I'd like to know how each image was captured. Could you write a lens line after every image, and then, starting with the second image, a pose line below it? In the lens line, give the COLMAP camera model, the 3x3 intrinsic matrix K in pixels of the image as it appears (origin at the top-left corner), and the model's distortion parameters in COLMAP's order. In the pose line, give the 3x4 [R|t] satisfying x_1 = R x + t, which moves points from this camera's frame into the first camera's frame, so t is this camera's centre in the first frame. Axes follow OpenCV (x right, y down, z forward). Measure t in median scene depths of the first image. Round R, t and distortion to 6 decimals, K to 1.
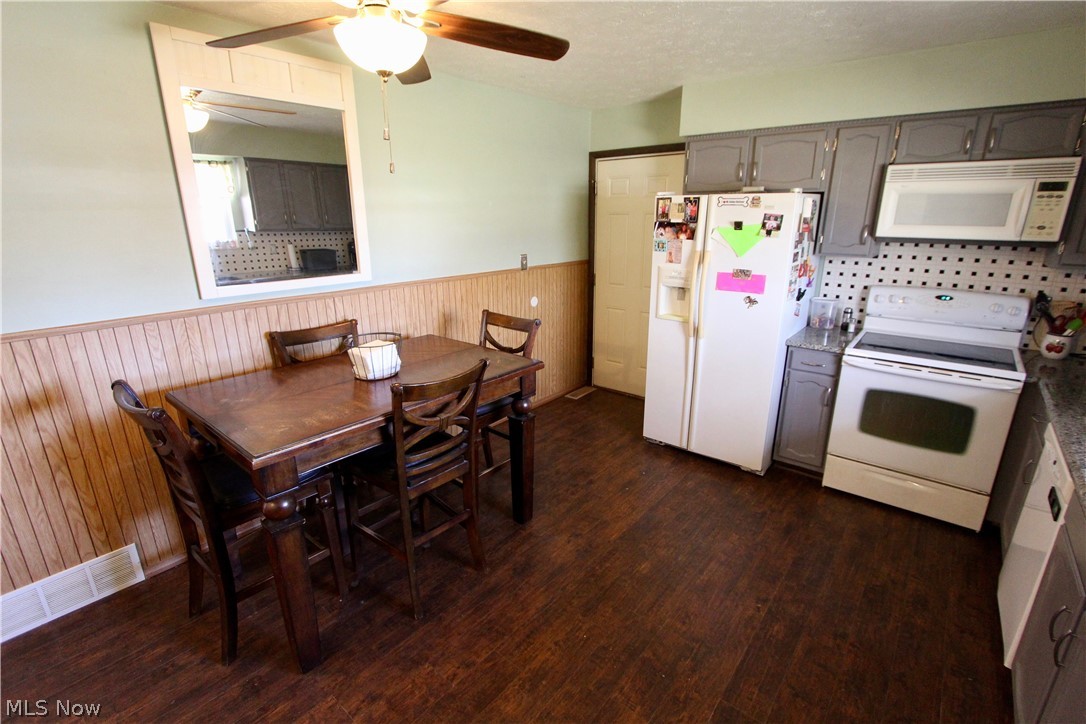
lens RADIAL K [[500.2, 0, 547.2], [0, 500.2, 365.3], [0, 0, 1]] dist [-0.016171, 0.001410]
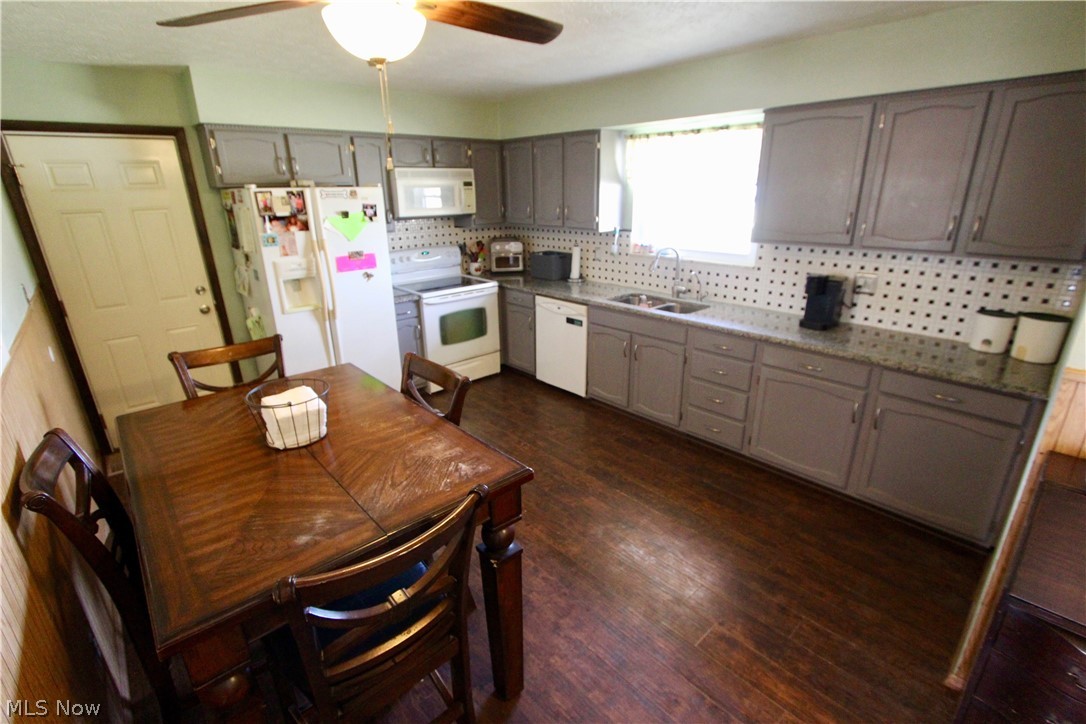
lens RADIAL K [[500.2, 0, 547.2], [0, 500.2, 365.3], [0, 0, 1]] dist [-0.016171, 0.001410]
pose [[0.134843, -0.330384, 0.934165, -0.774450], [0.302433, 0.911510, 0.278717, -0.141045], [-0.943584, 0.244939, 0.222830, 0.378119]]
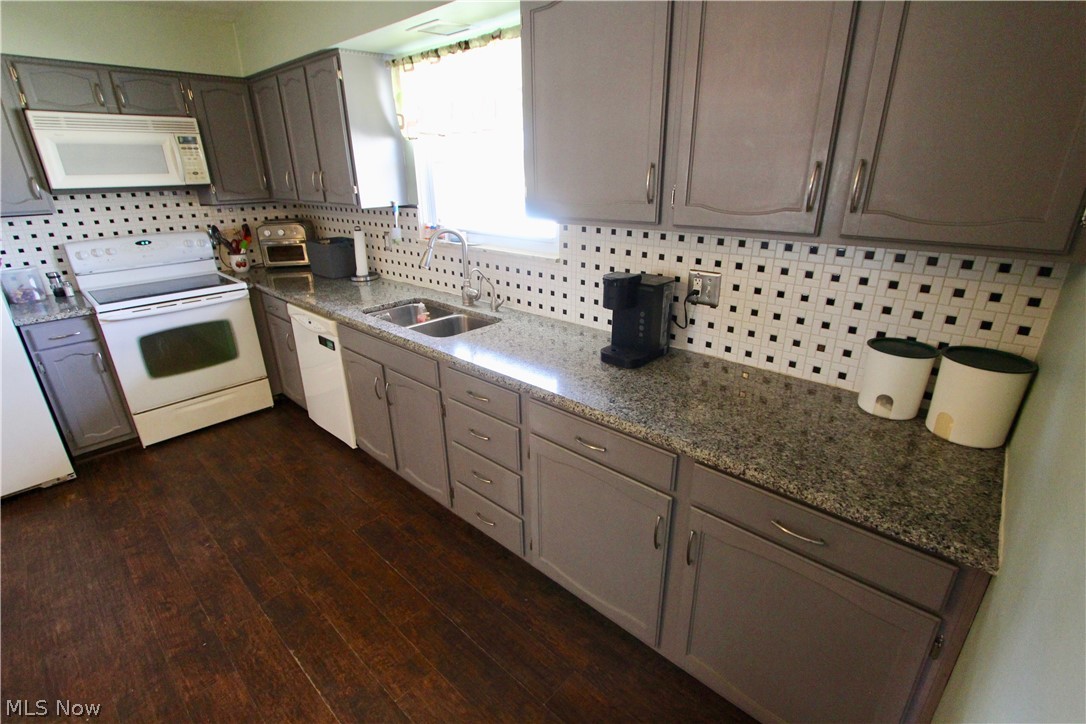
lens RADIAL K [[500.2, 0, 547.2], [0, 500.2, 365.3], [0, 0, 1]] dist [-0.016171, 0.001410]
pose [[0.054402, -0.362729, 0.930305, -0.279031], [0.304050, 0.893459, 0.330582, 0.016720], [-0.951101, 0.264875, 0.158894, 0.046167]]
